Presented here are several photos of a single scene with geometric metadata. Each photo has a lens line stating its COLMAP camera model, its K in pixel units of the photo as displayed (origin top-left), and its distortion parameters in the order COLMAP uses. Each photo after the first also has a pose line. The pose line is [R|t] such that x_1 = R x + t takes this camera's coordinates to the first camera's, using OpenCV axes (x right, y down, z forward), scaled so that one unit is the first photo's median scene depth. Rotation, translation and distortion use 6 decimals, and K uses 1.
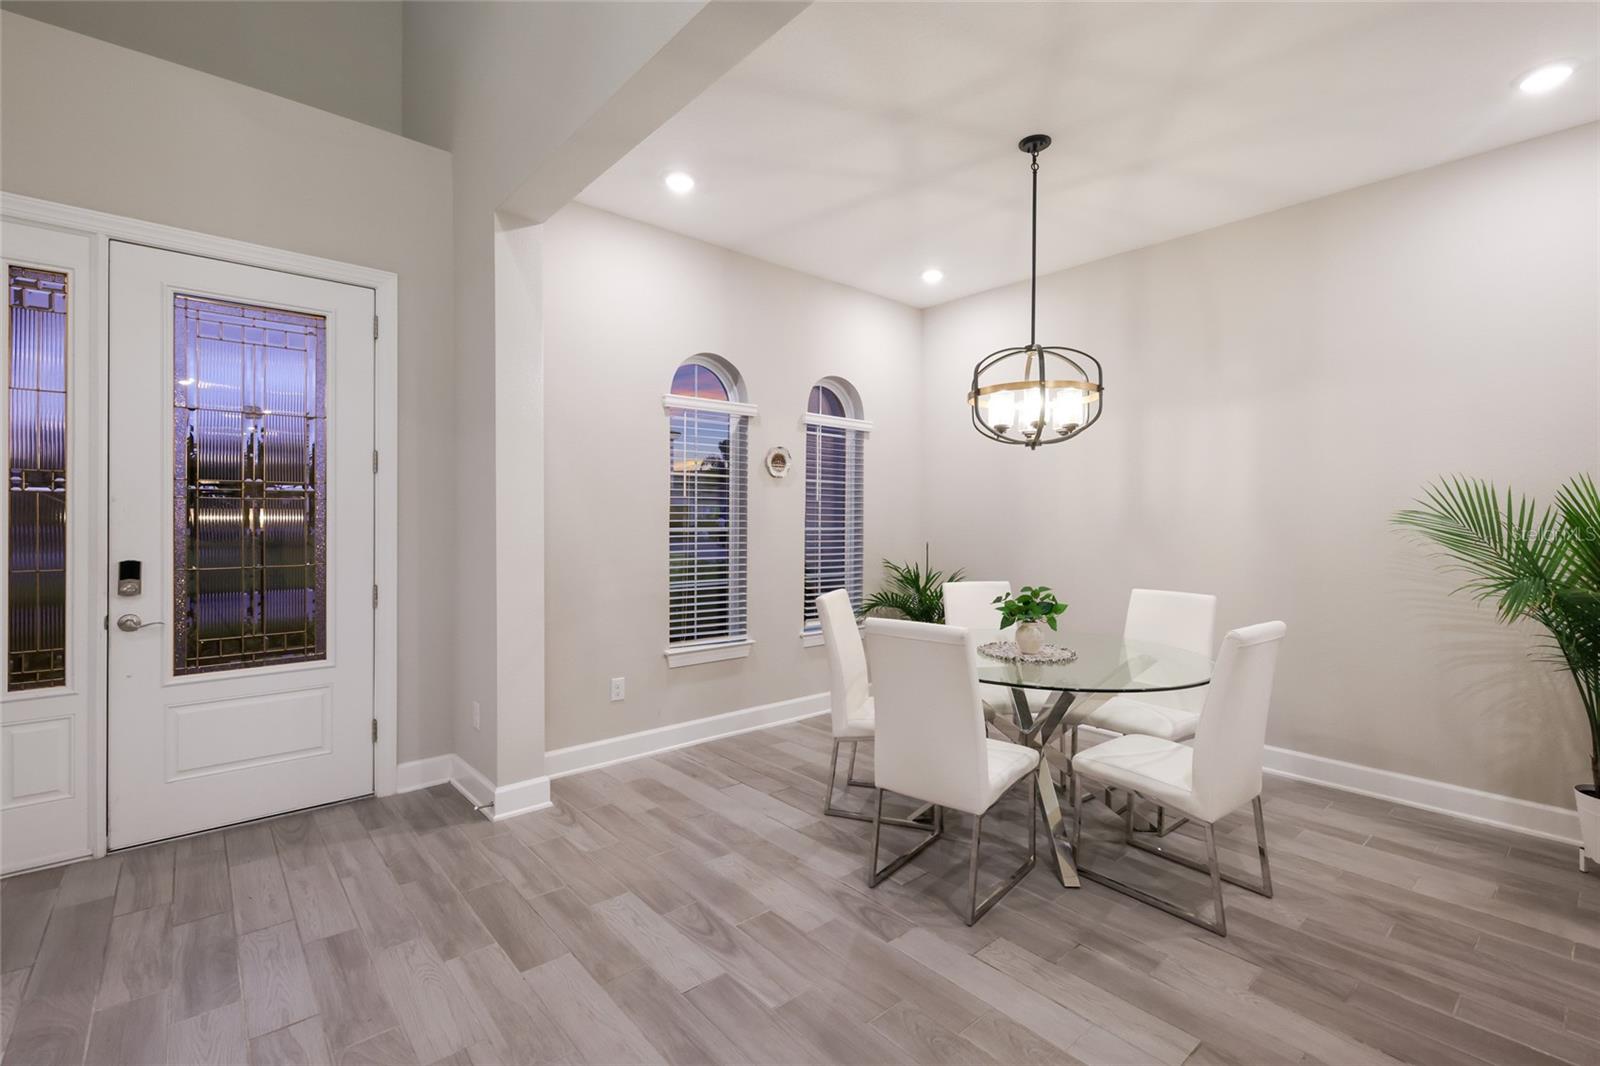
lens RADIAL K [[715.2, 0, 802.7], [0, 715.2, 524.0], [0, 0, 1]] dist [-0.002476, 0.000048]
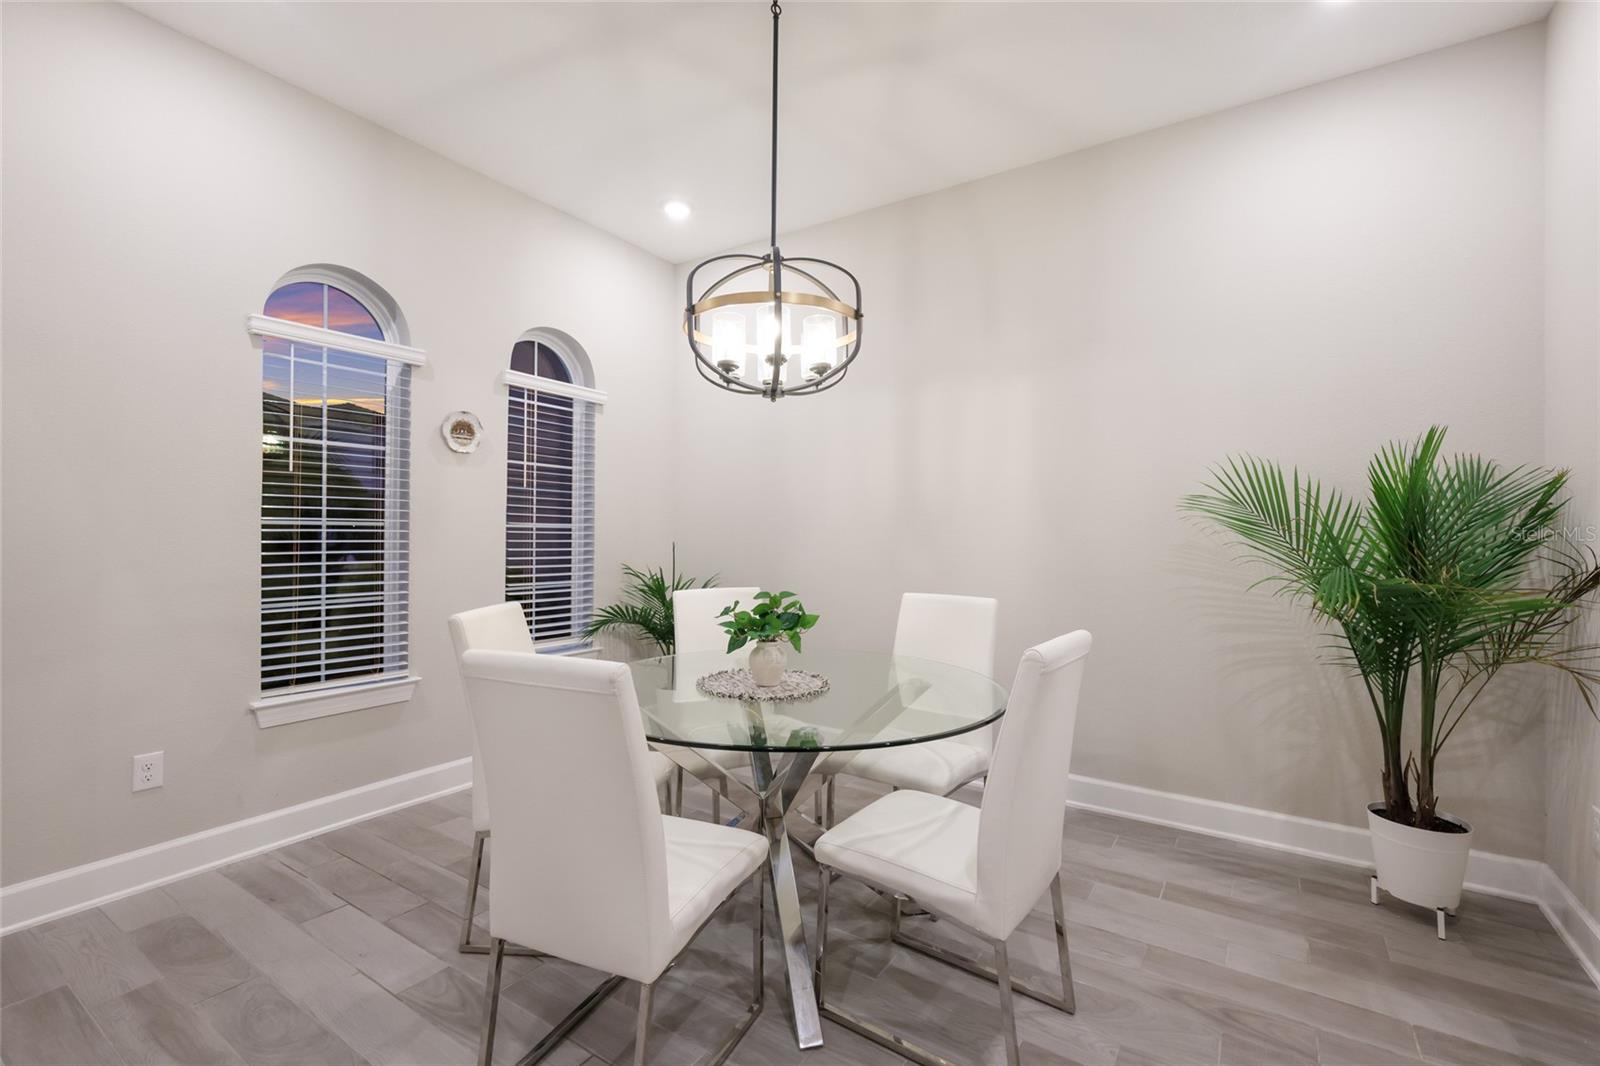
lens RADIAL K [[705.0, 0, 804.9], [0, 705.0, 537.9], [0, 0, 1]] dist [0.003371, 0.000276]
pose [[0.961252, -0.000197, 0.275670, 0.156767], [0.000055, 1.000000, 0.000523, 0.032826], [-0.275671, -0.000488, 0.961252, 0.307724]]
